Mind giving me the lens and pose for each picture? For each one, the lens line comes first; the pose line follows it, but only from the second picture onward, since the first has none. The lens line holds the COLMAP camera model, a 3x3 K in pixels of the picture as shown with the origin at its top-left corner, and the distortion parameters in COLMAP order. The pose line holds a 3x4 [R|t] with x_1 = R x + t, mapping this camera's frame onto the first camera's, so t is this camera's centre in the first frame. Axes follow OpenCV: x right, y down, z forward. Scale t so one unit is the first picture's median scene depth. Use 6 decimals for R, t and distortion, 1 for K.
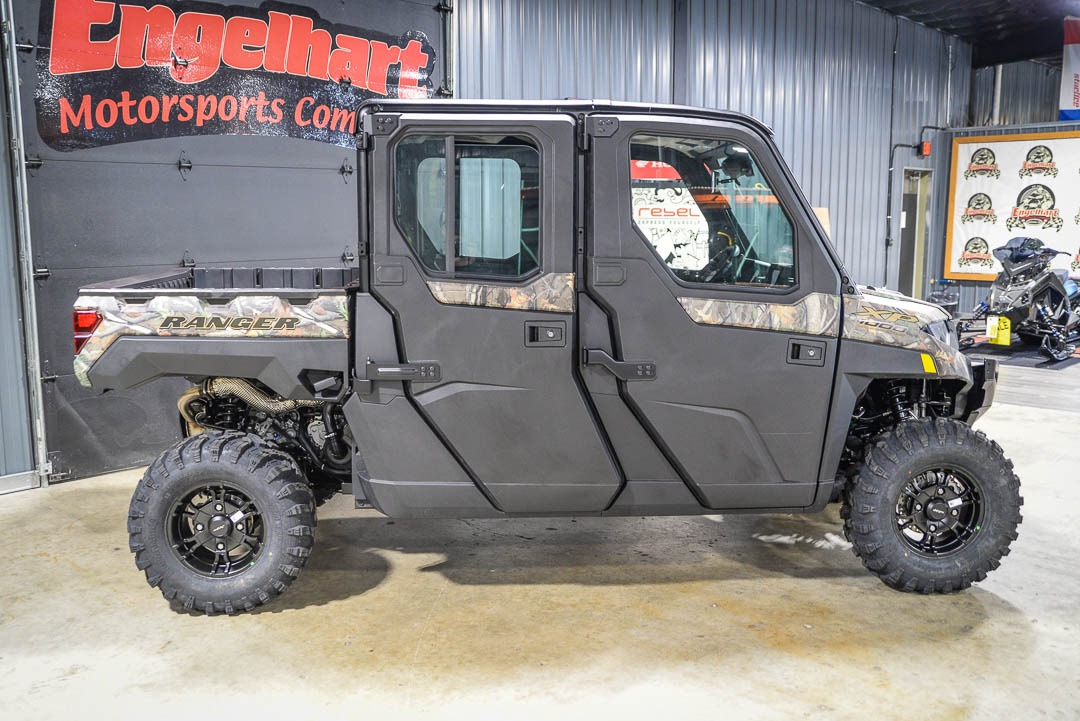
lens RADIAL K [[1018.6, 0, 540.0], [0, 1018.6, 360.5], [0, 0, 1]] dist [-0.053303, 0.028626]
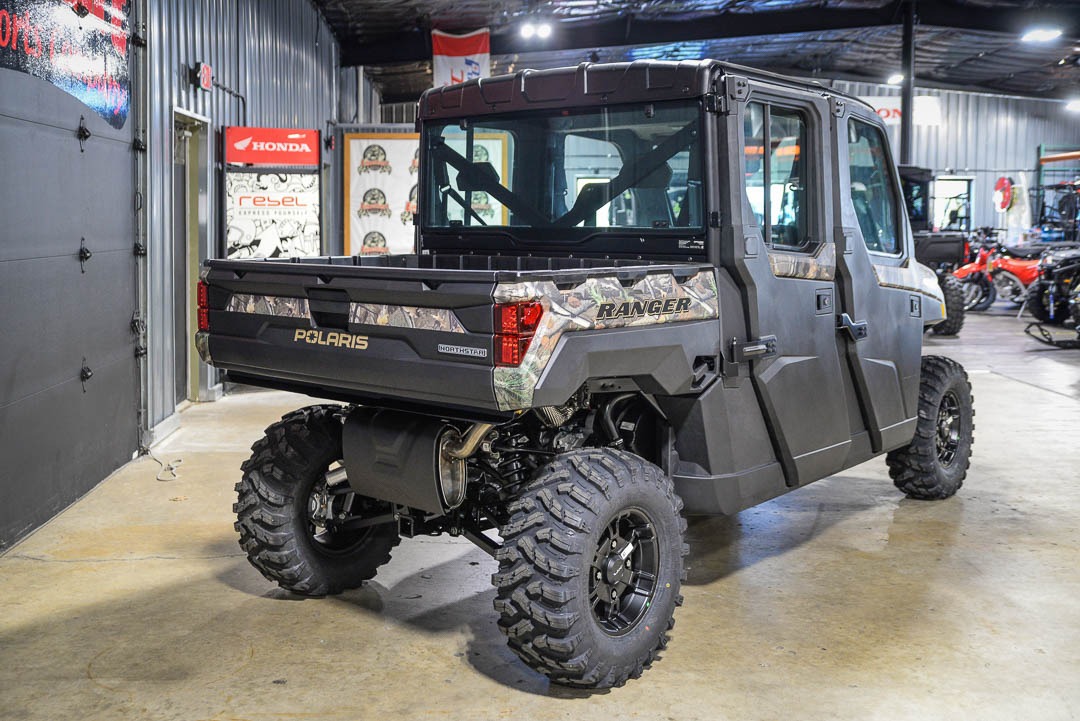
lens RADIAL K [[1118.0, 0, 539.7], [0, 1118.0, 268.4], [0, 0, 1]] dist [-0.024243, 0.019773]
pose [[0.681095, -0.033867, 0.731411, -0.968500], [0.106183, 0.992938, -0.052901, -0.028287], [-0.724455, 0.113694, 0.679882, 0.415026]]
